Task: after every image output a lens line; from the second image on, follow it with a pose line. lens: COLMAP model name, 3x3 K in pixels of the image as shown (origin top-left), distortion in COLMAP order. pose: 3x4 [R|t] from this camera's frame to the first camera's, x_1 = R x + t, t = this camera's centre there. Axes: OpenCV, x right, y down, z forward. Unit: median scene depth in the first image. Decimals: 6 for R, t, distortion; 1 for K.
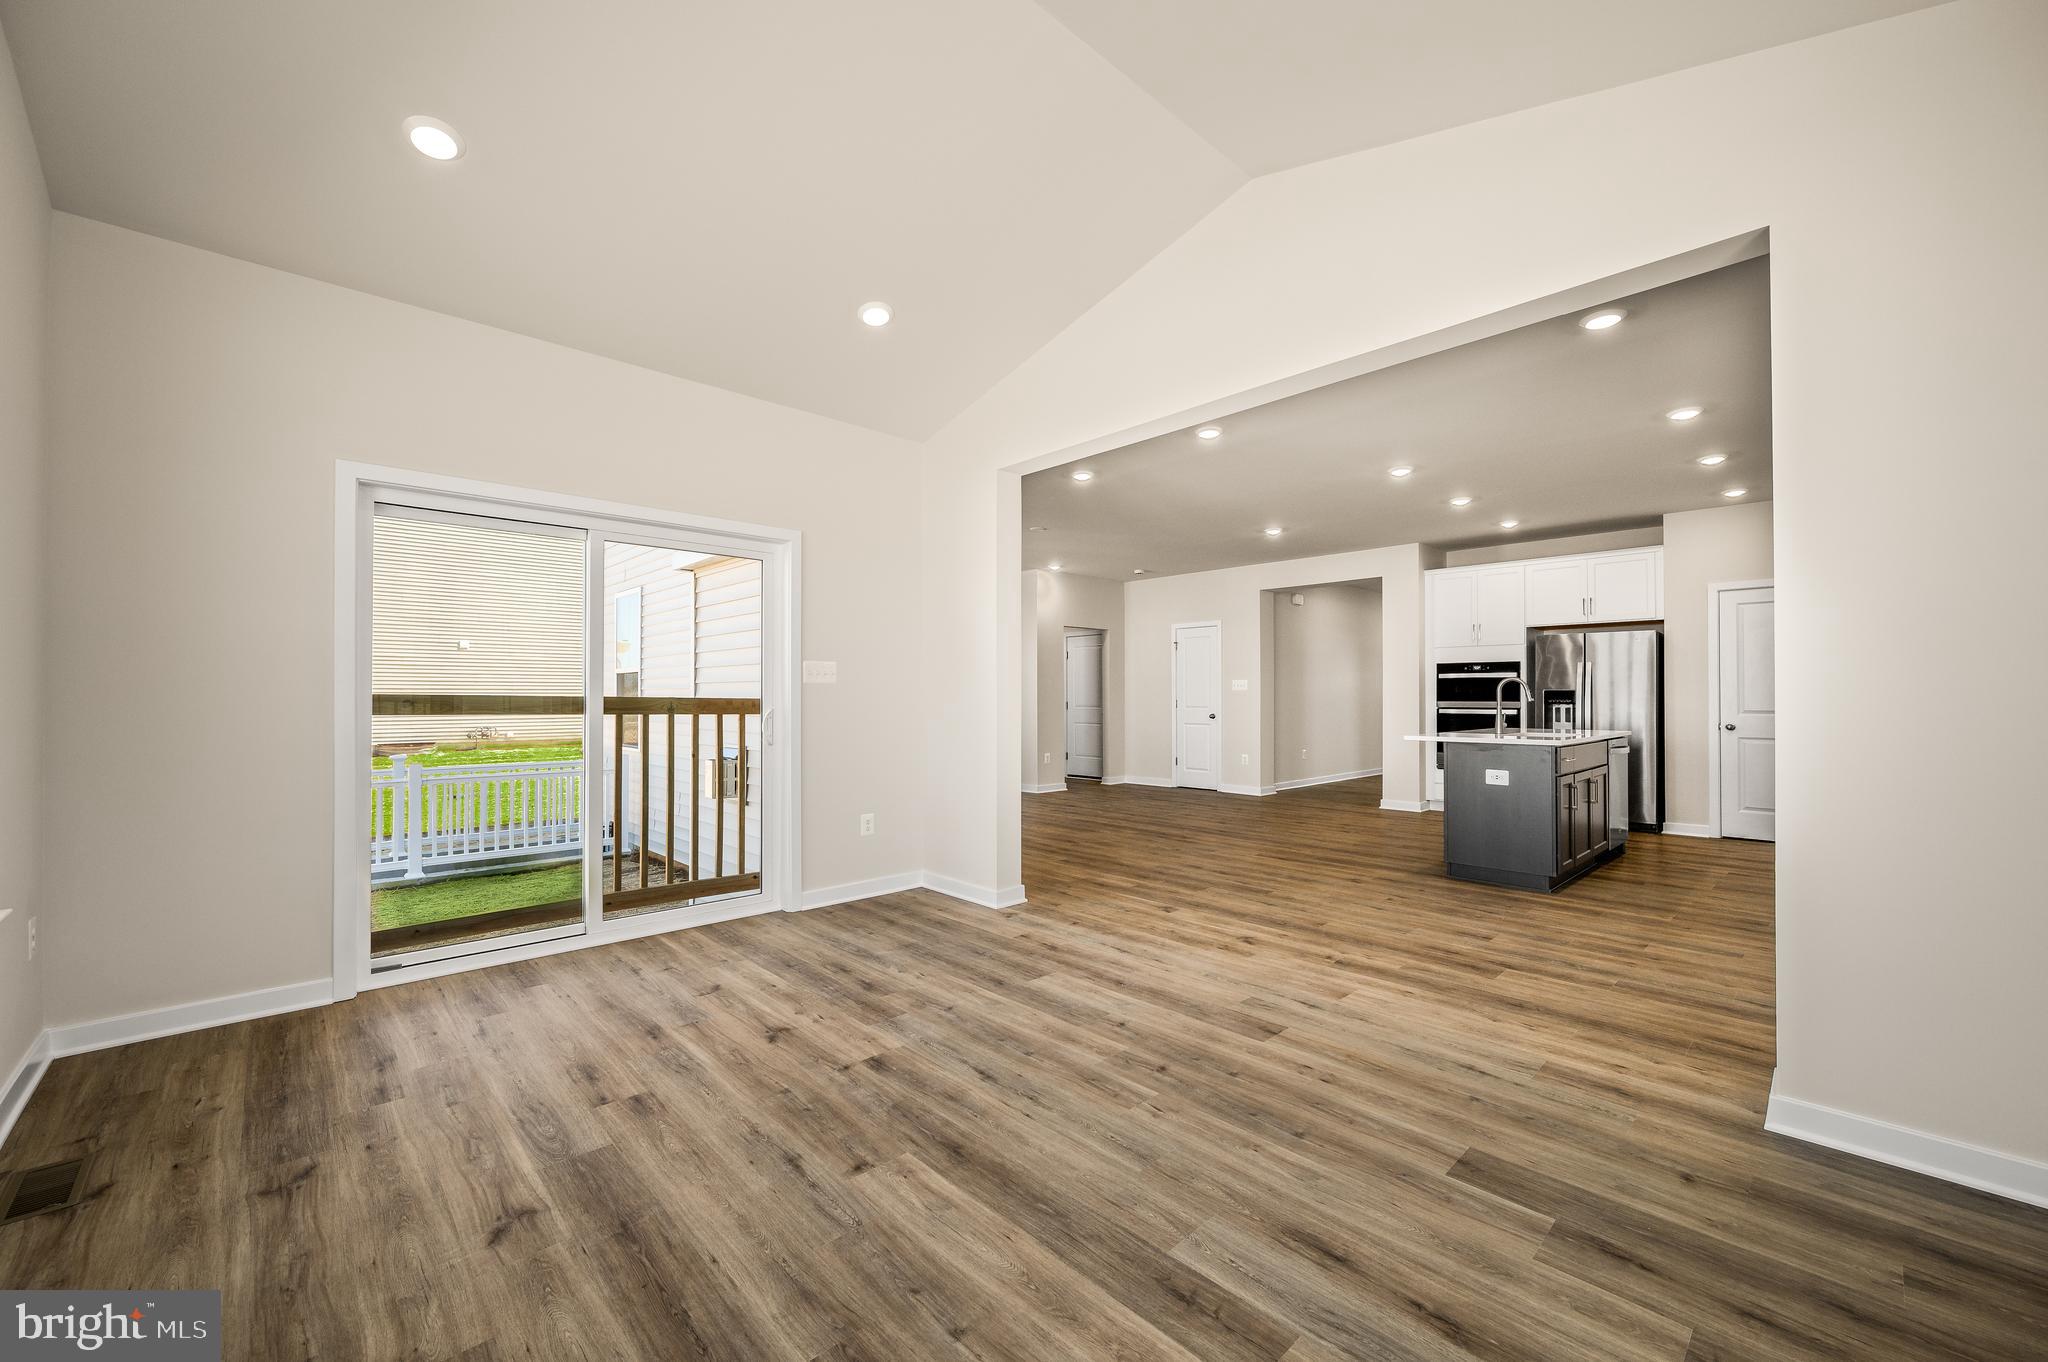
lens RADIAL K [[794.0, 0, 1026.0], [0, 794.0, 686.1], [0, 0, 1]] dist [-0.009452, 0.001148]
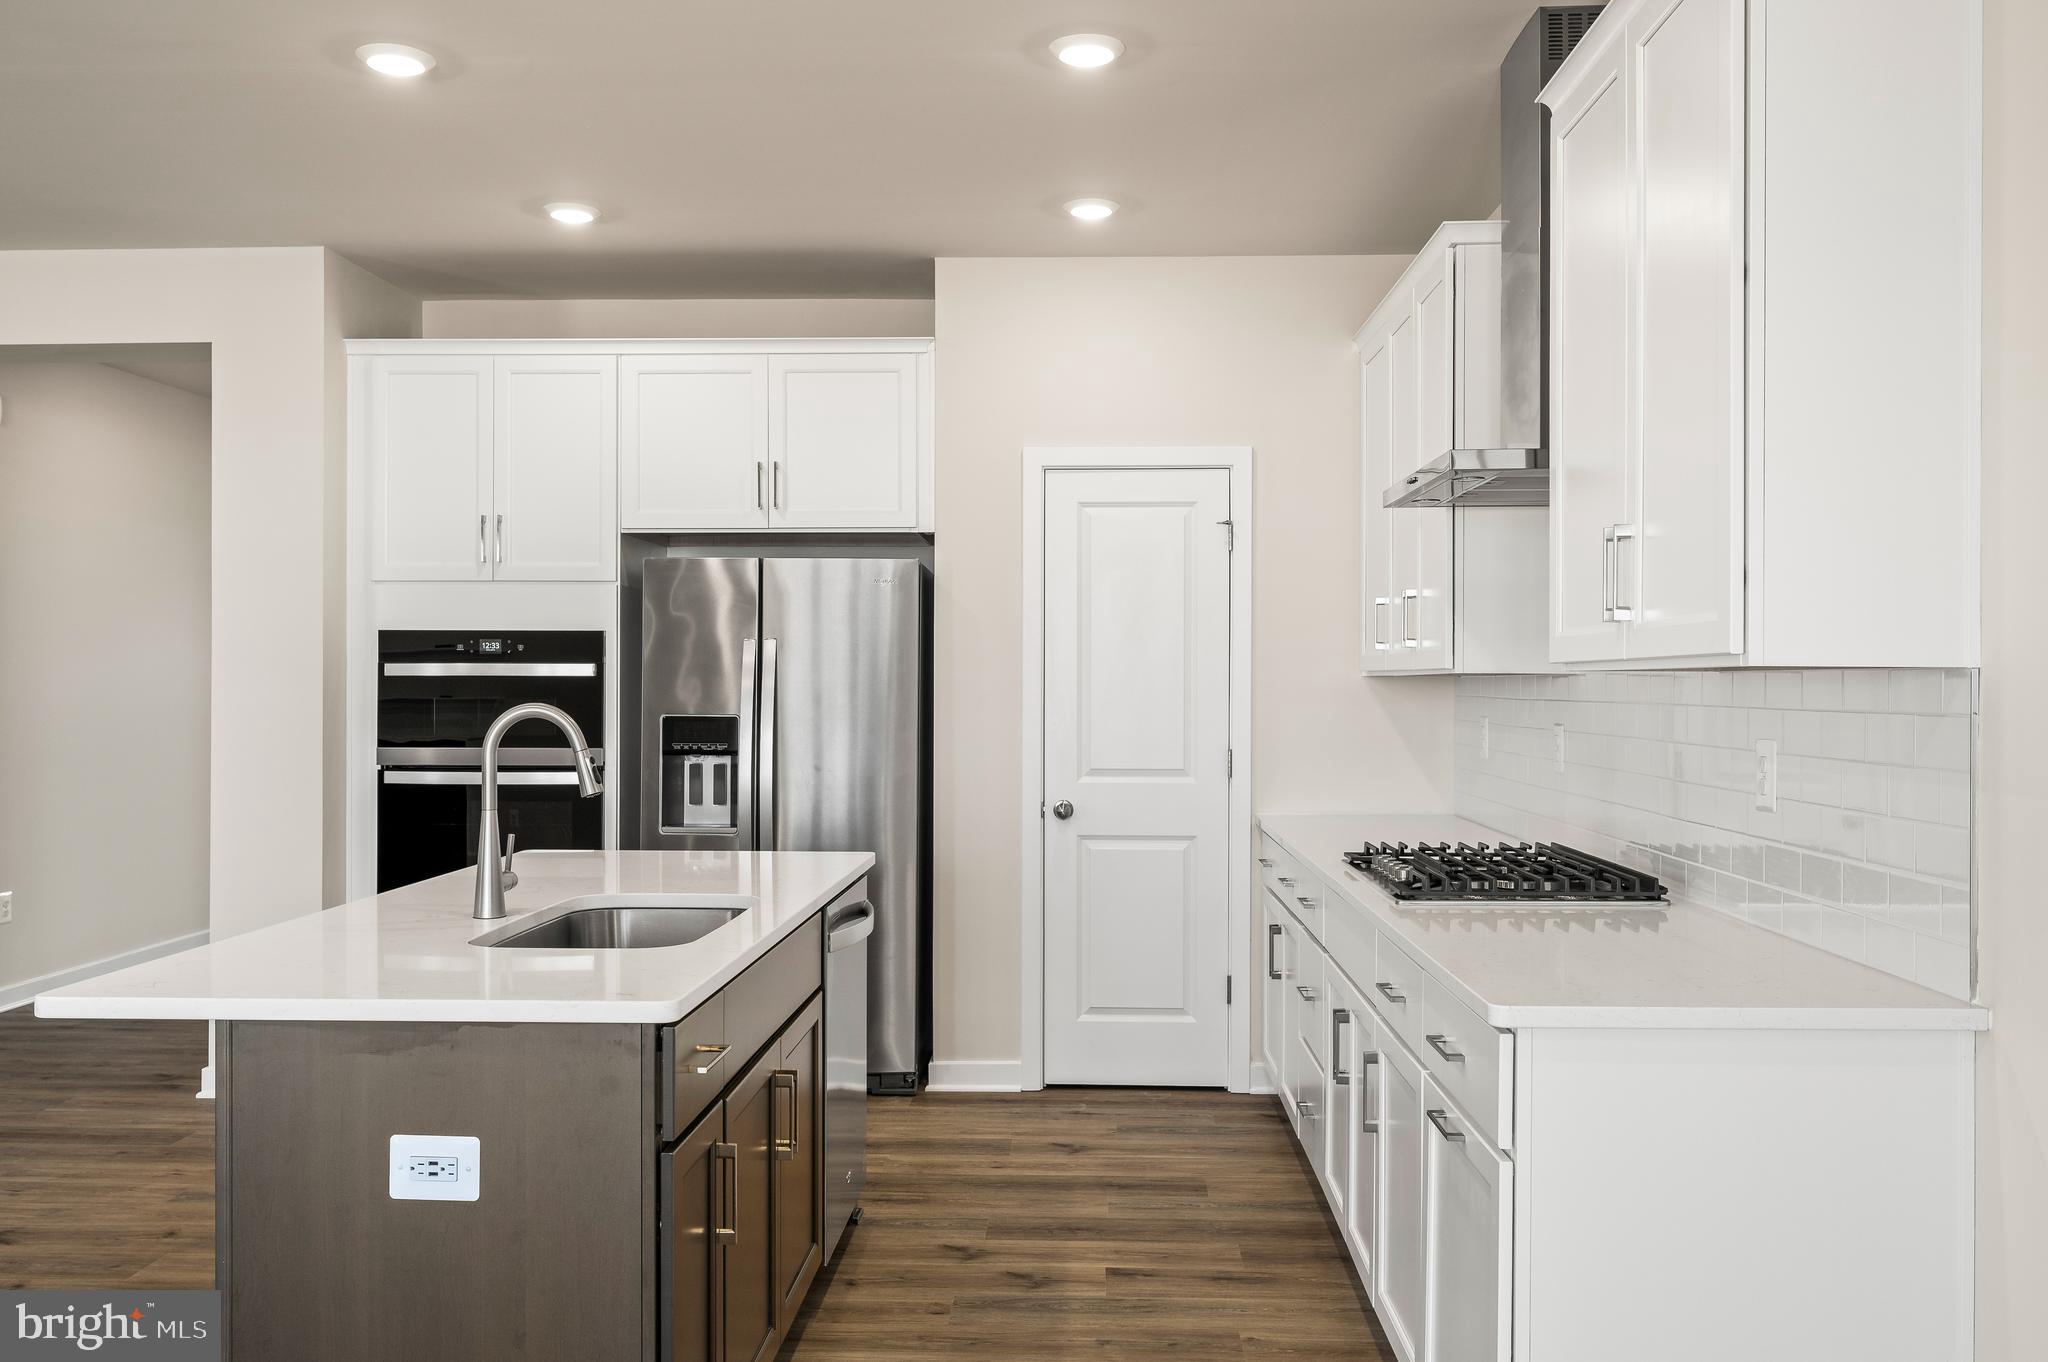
lens RADIAL K [[1636.5, 0, 1022.6], [0, 1636.5, 679.0], [0, 0, 1]] dist [-0.004459, -0.001201]
pose [[0.714926, -0.002246, 0.699197, 0.262018], [-0.010294, 0.999853, 0.013737, -0.022677], [-0.699125, -0.017019, 0.714797, 0.370477]]
